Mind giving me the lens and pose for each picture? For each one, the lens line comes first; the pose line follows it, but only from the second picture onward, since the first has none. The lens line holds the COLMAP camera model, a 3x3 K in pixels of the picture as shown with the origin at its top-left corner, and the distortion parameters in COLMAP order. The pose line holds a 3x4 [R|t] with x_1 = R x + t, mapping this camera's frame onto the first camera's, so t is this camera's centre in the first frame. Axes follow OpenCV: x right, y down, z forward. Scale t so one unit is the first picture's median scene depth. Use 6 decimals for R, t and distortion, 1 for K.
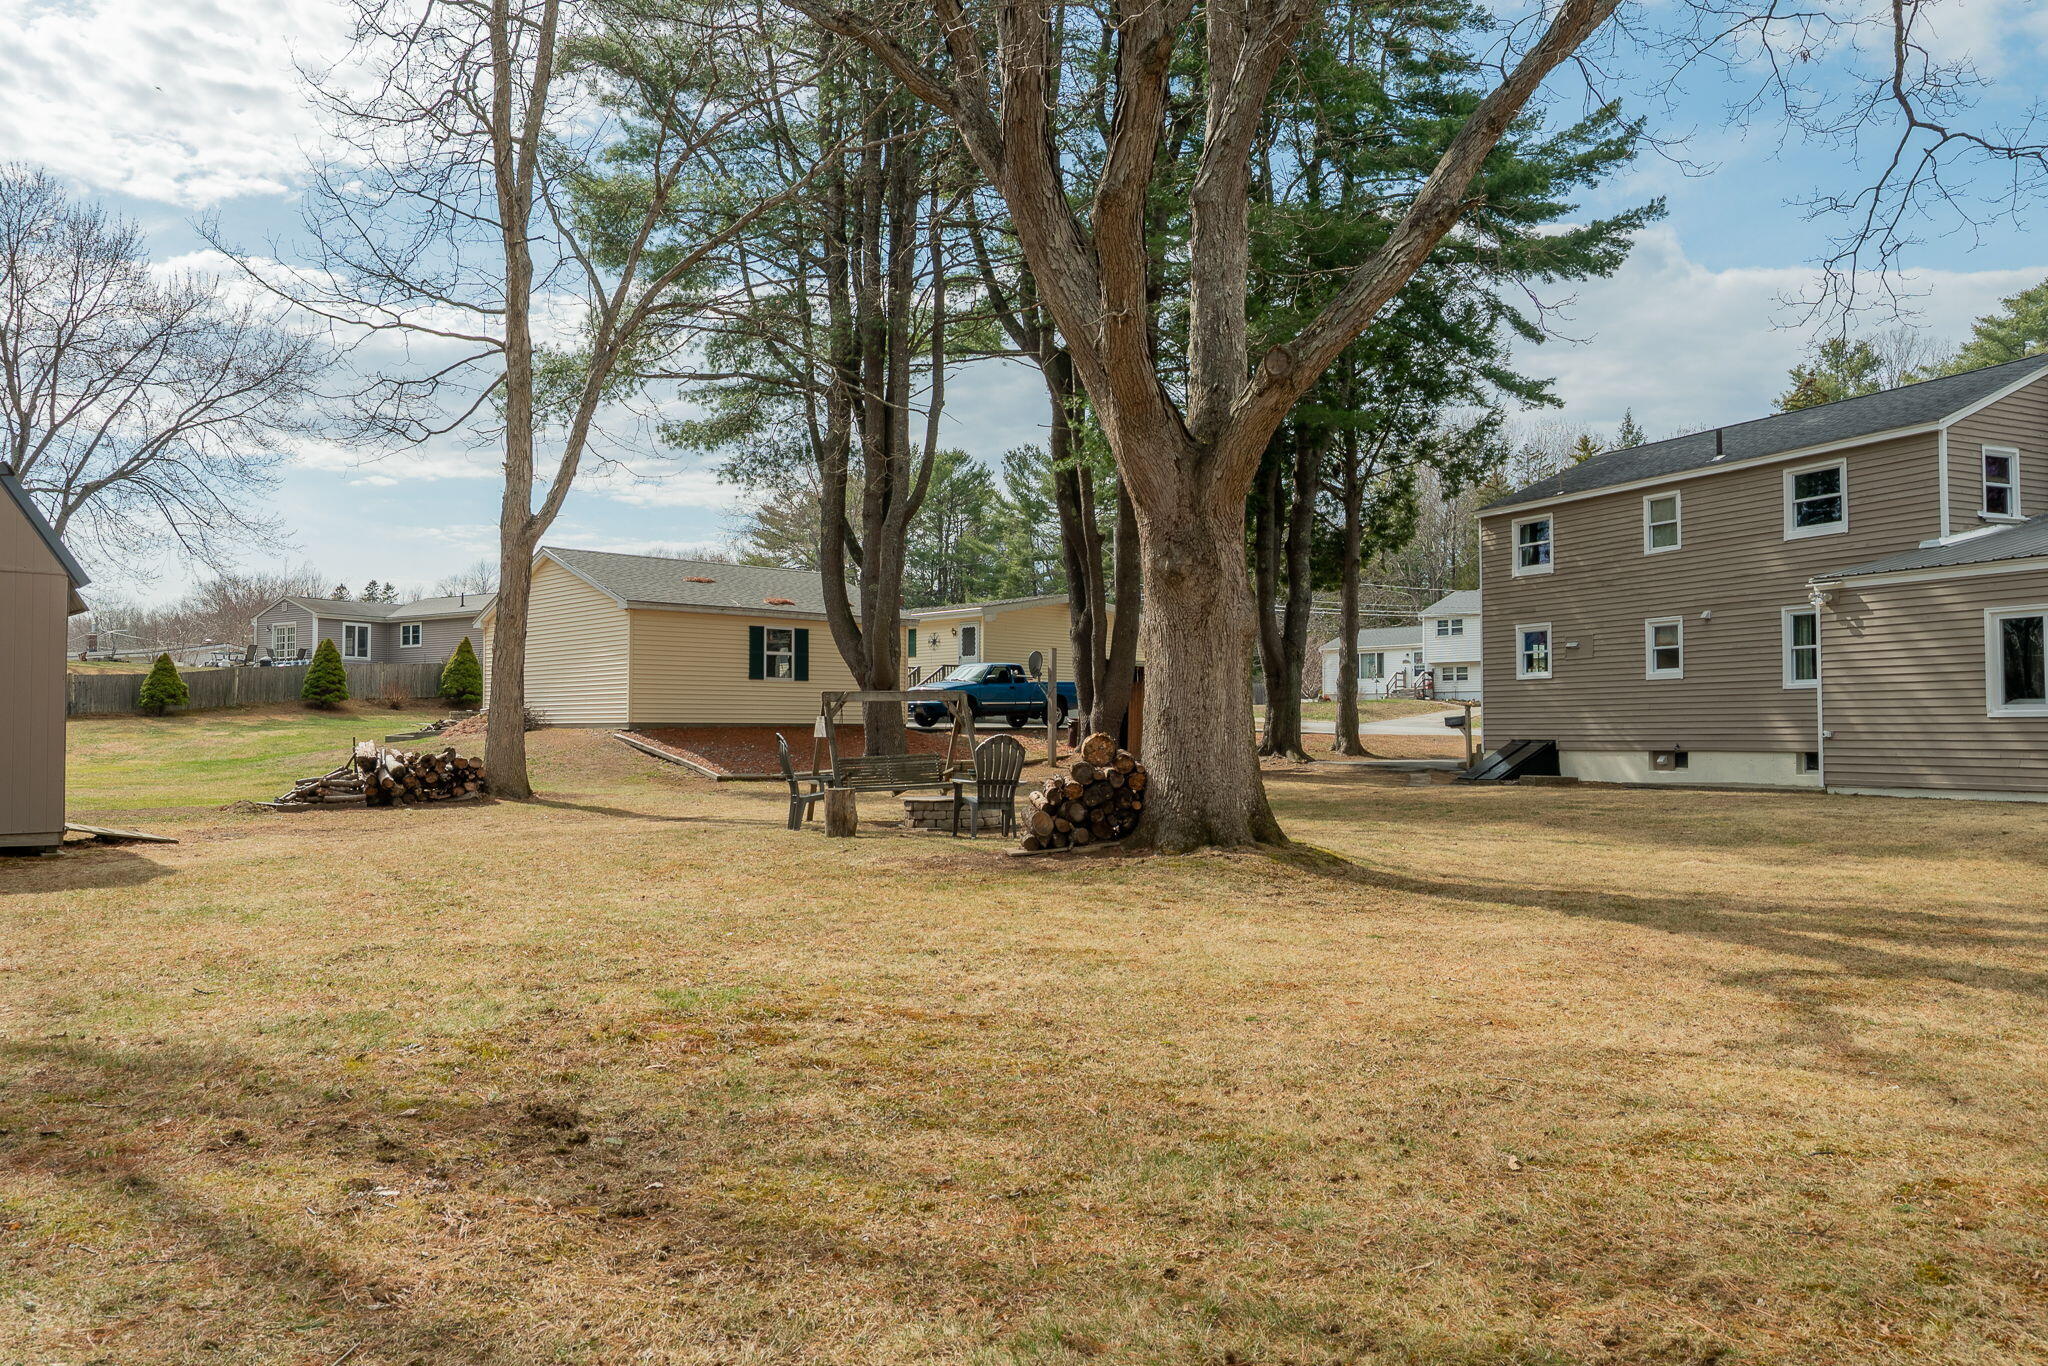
lens RADIAL K [[1432.7, 0, 940.5], [0, 1432.7, 712.9], [0, 0, 1]] dist [-0.008977, 0.001922]
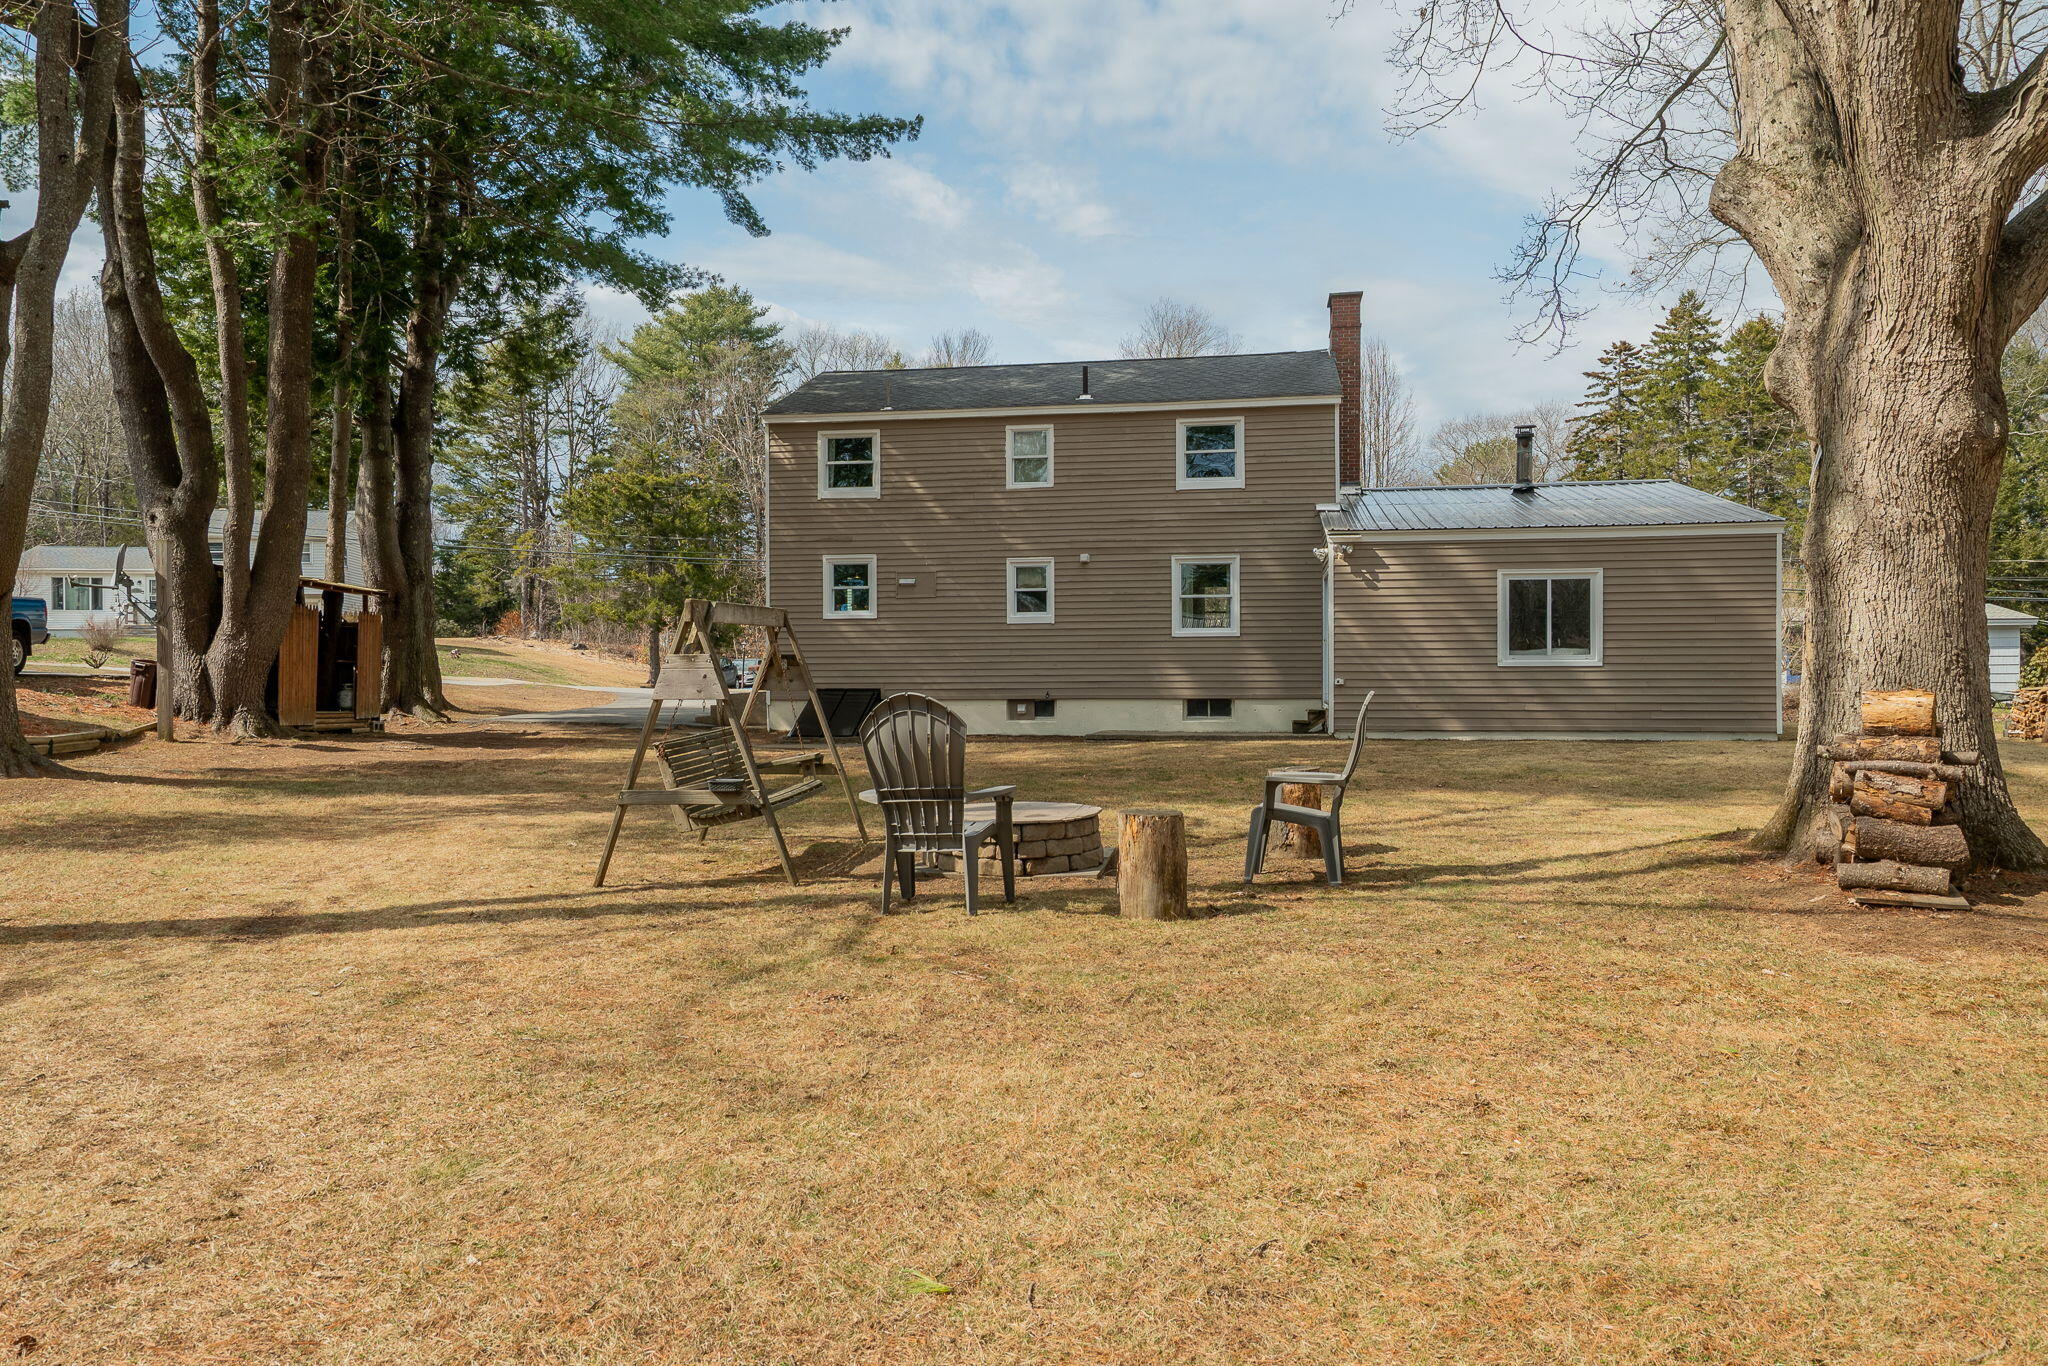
lens RADIAL K [[1432.7, 0, 1016.4], [0, 1432.7, 679.8], [0, 0, 1]] dist [-0.008977, 0.001922]
pose [[0.539525, -0.007175, 0.841939, -0.291304], [-0.007295, 0.999886, 0.013196, 0.001288], [-0.841938, -0.013262, 0.539411, 0.494190]]
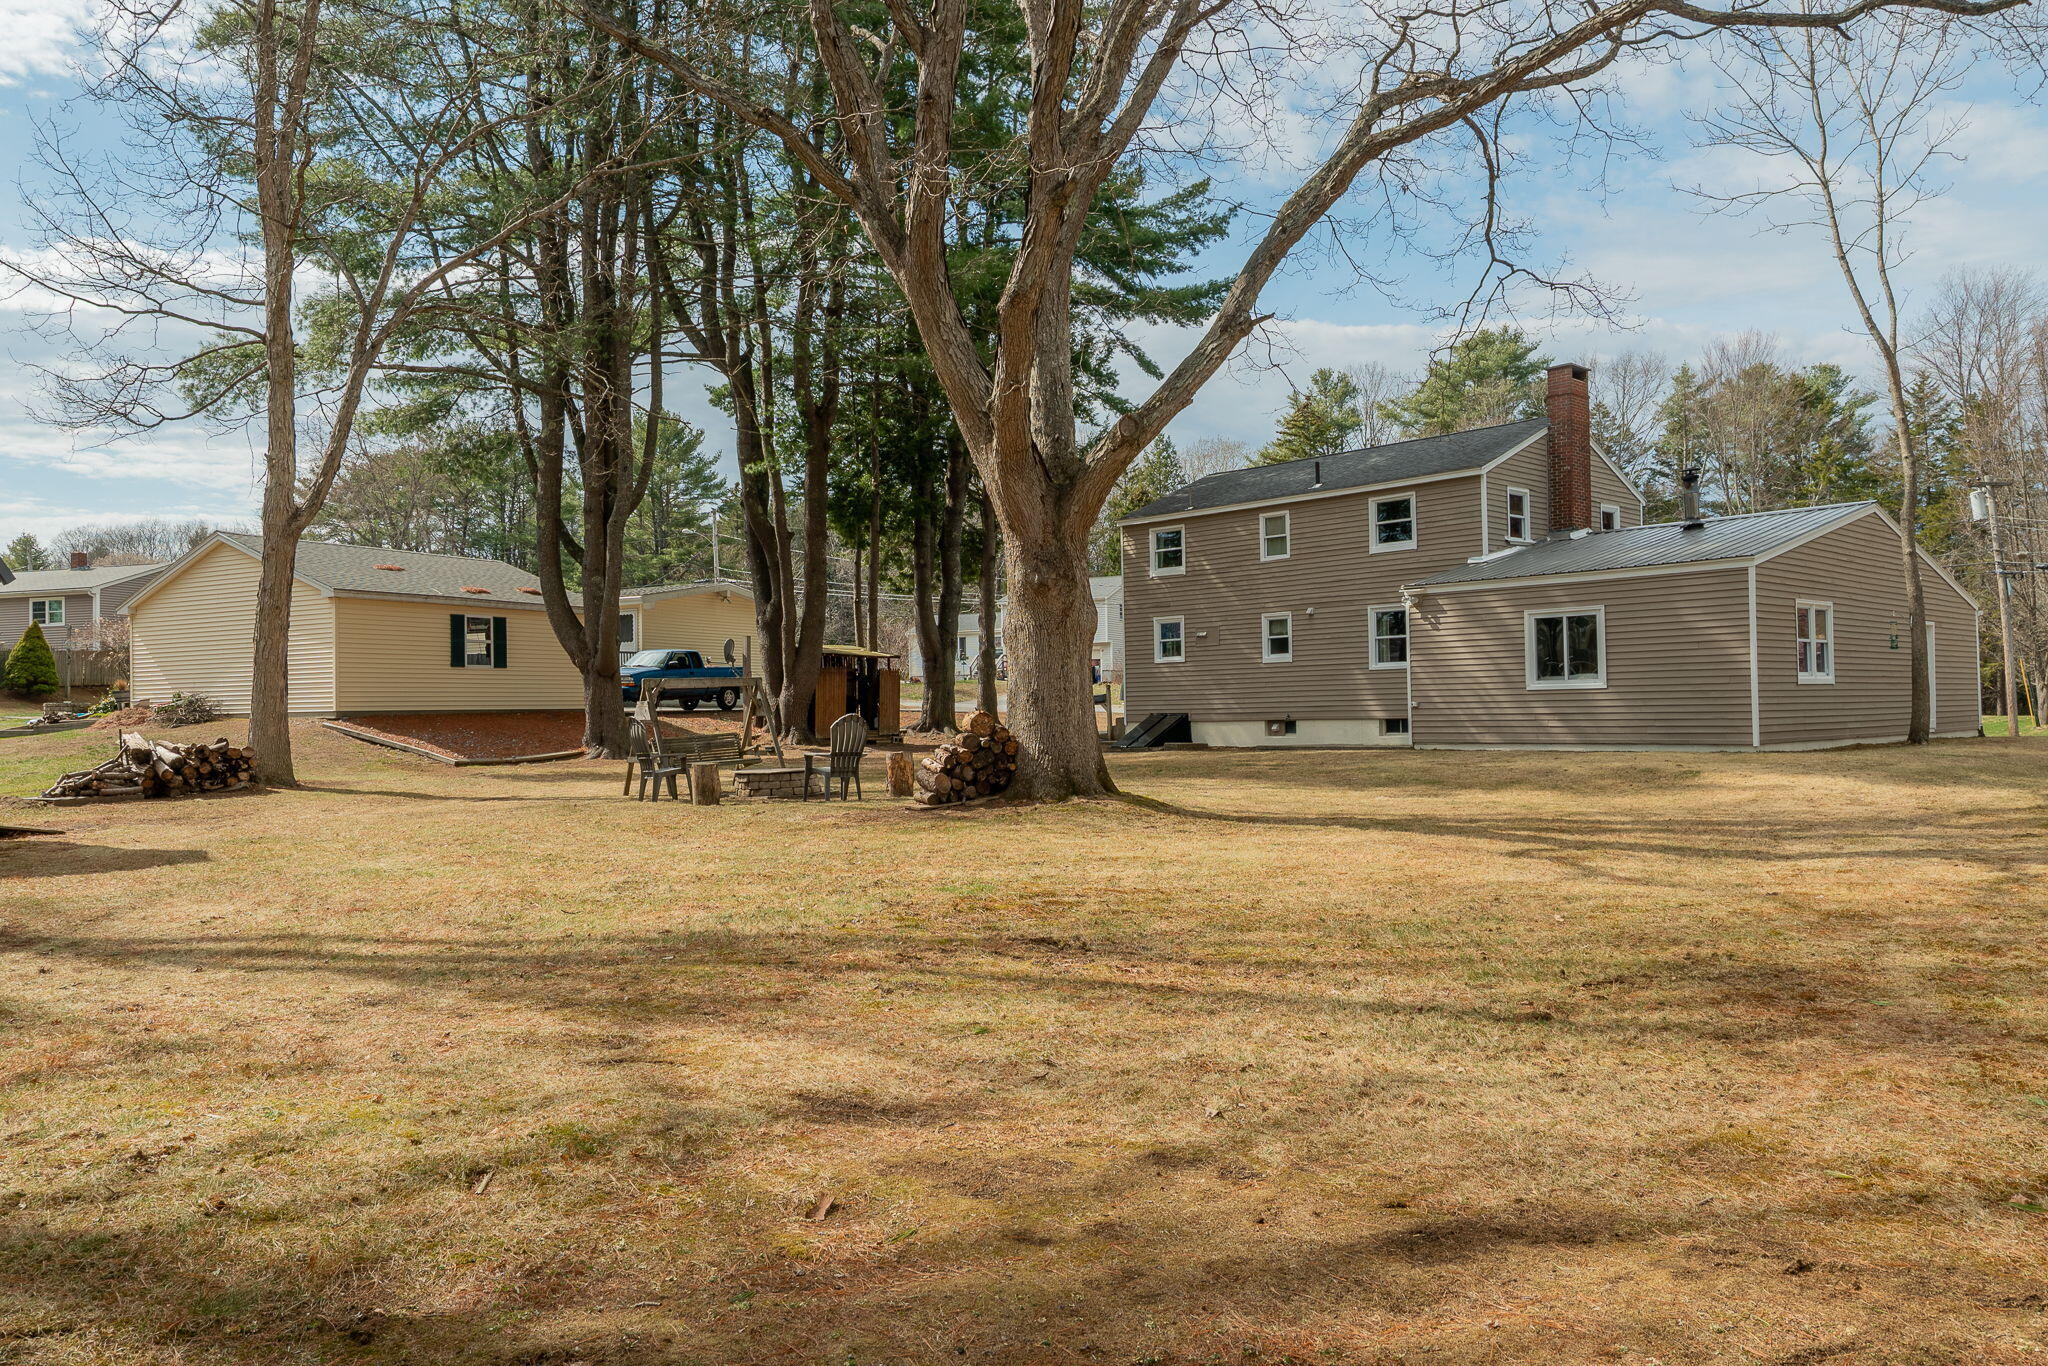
lens RADIAL K [[1432.7, 0, 954.2], [0, 1432.7, 695.6], [0, 0, 1]] dist [-0.008977, 0.001922]
pose [[0.949736, -0.012822, 0.312788, -0.147616], [0.012992, 0.999914, 0.001541, -0.000283], [-0.312781, 0.002600, 0.949822, -0.091482]]
